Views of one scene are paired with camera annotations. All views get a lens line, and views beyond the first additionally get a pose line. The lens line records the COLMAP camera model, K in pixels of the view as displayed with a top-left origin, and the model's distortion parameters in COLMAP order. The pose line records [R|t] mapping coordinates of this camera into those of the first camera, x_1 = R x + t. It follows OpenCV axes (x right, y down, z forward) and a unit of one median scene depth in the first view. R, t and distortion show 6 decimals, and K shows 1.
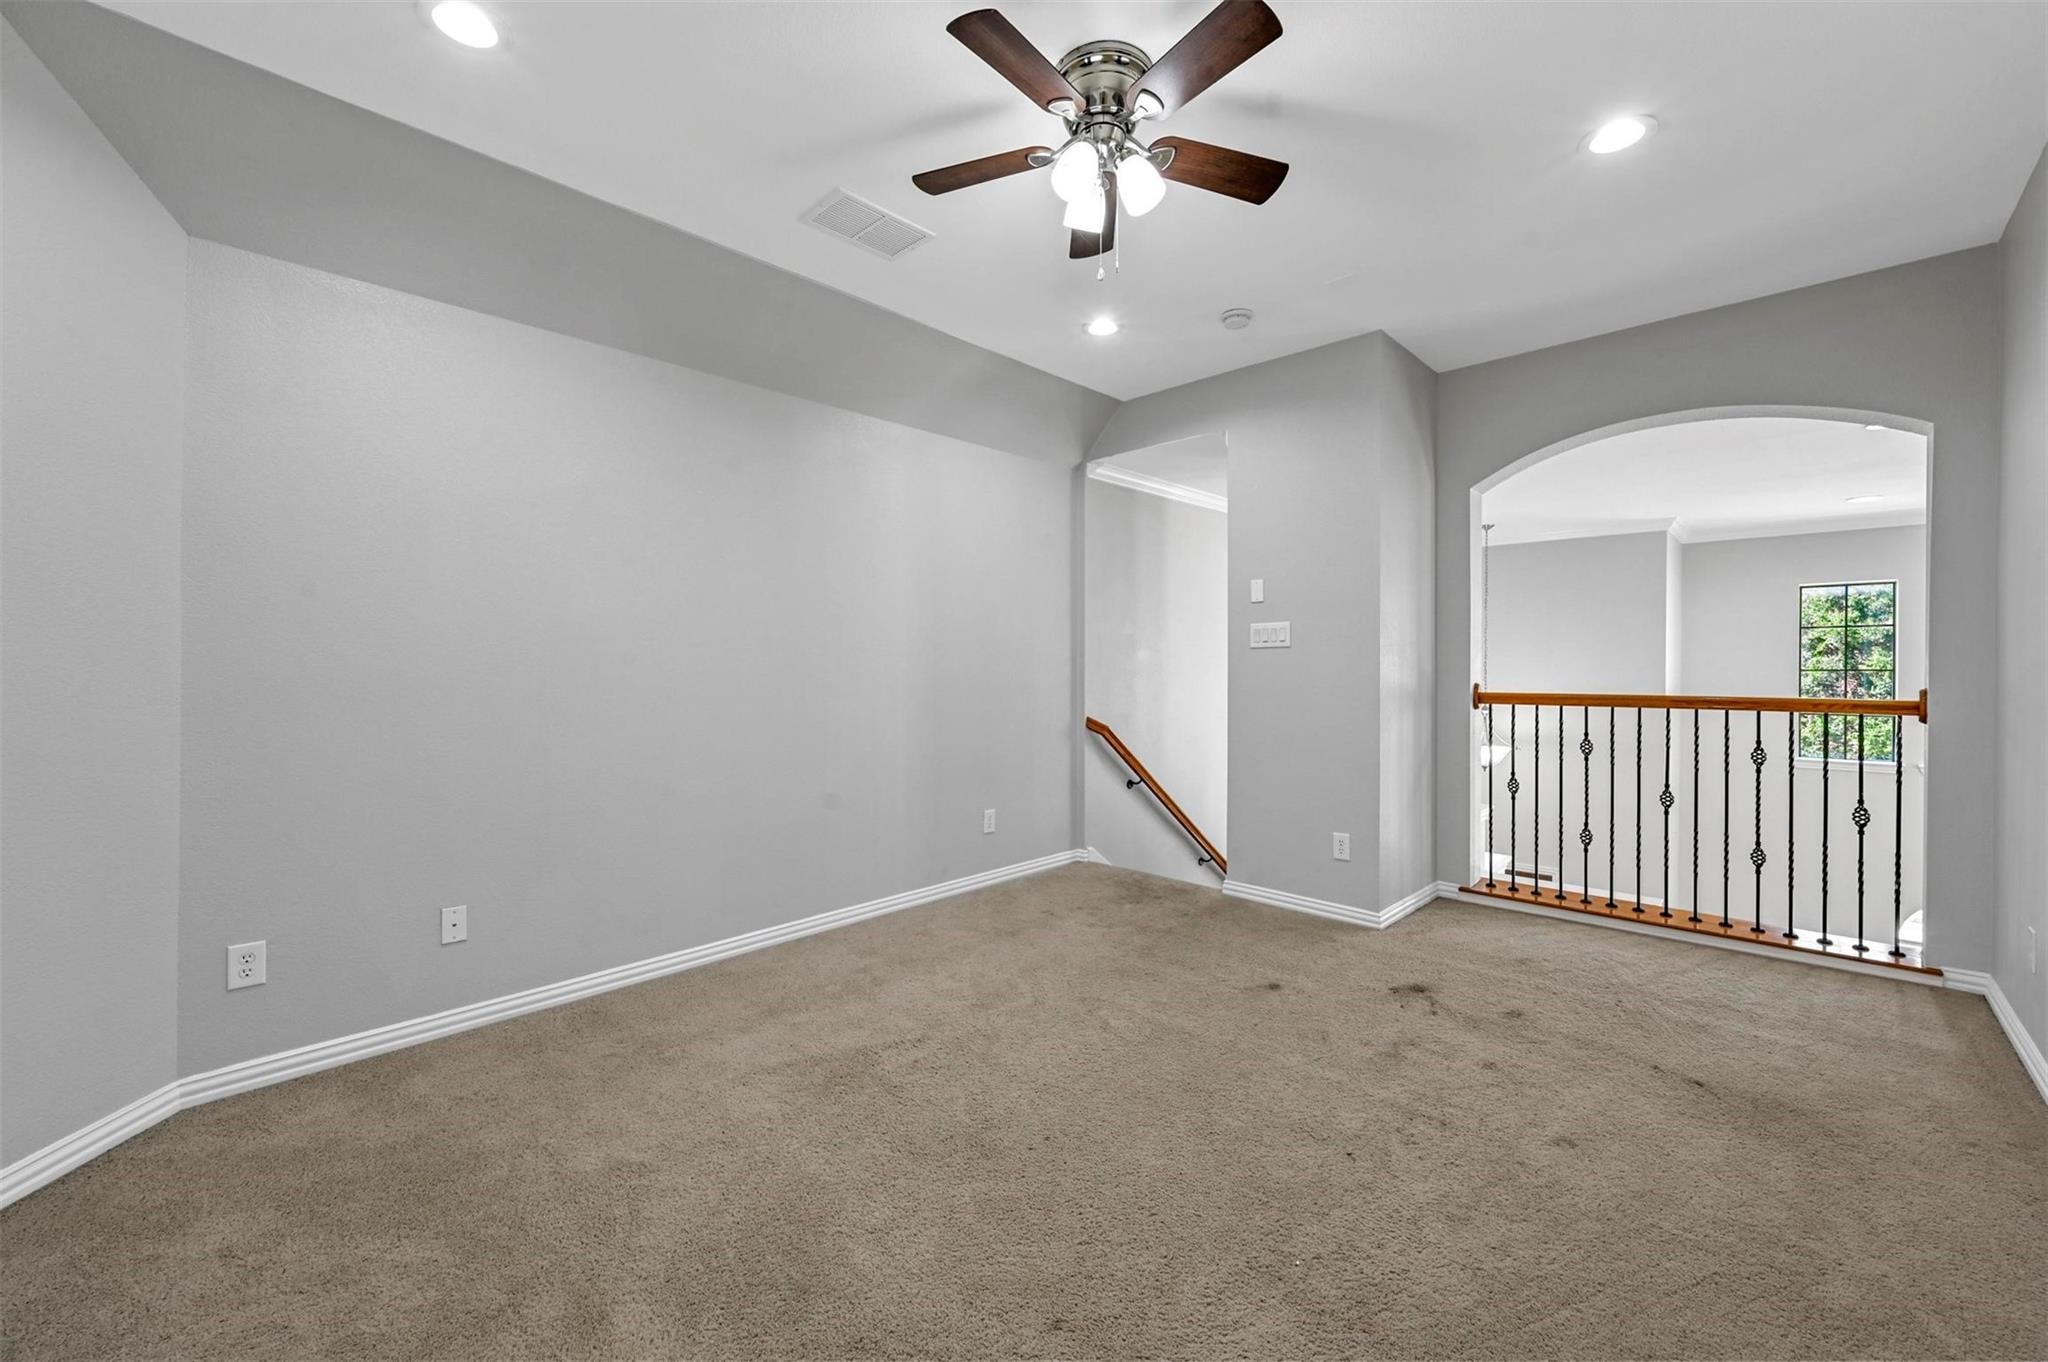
lens RADIAL K [[811.1, 0, 1021.7], [0, 811.1, 679.4], [0, 0, 1]] dist [0.002351, 0.000252]
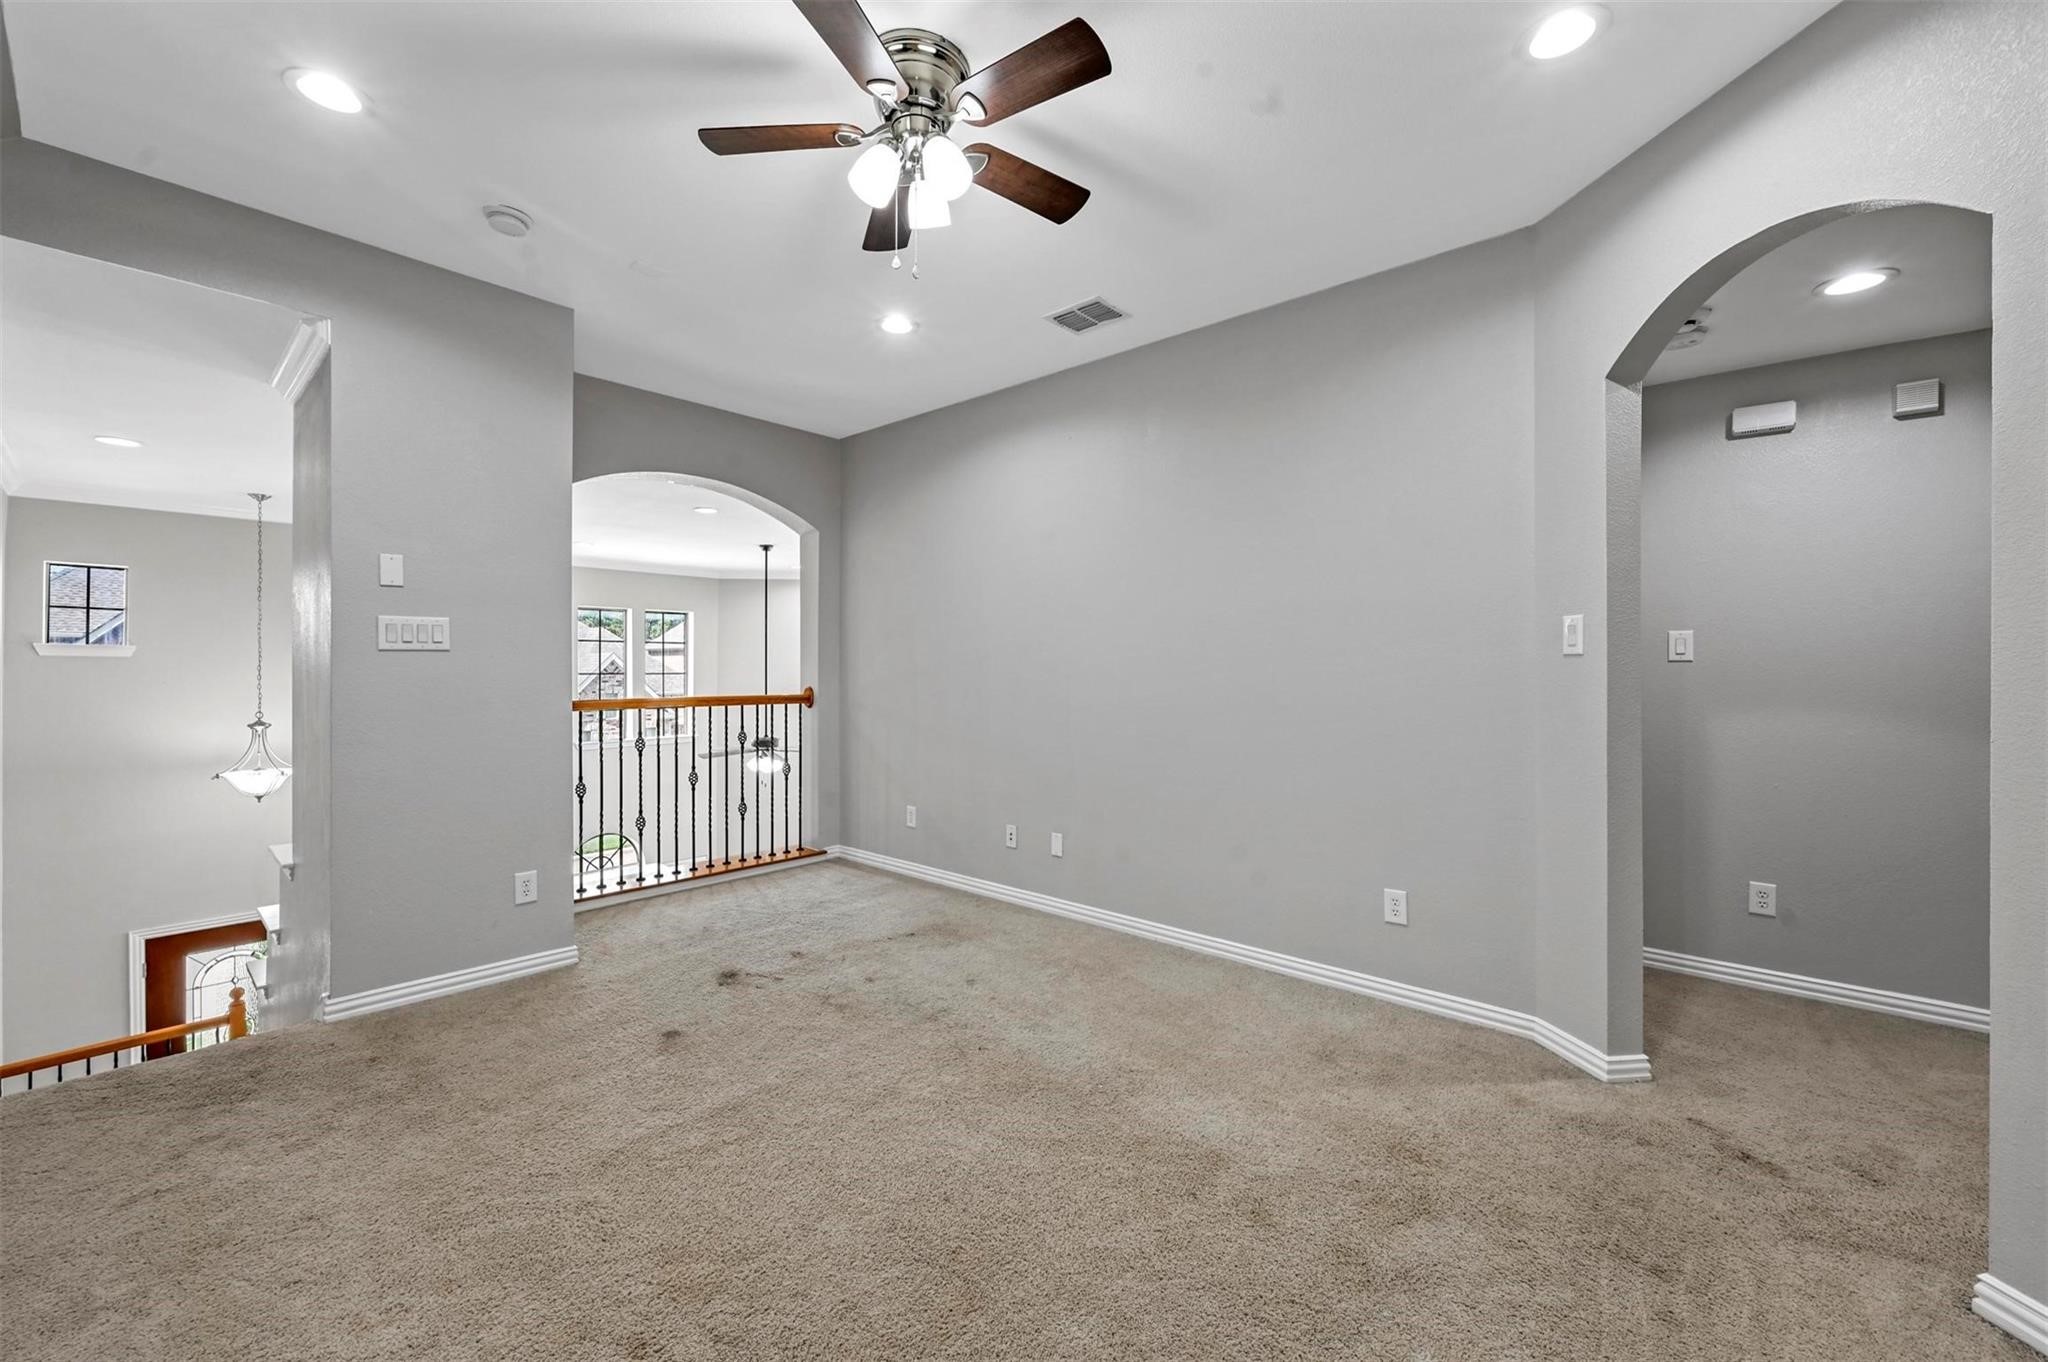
lens RADIAL K [[811.1, 0, 1030.0], [0, 811.1, 669.7], [0, 0, 1]] dist [0.002351, 0.000252]
pose [[-0.045077, -0.001523, 0.998982, -0.467539], [0.011315, 0.999934, 0.002035, -0.017421], [-0.998919, 0.011396, -0.045057, 0.495444]]
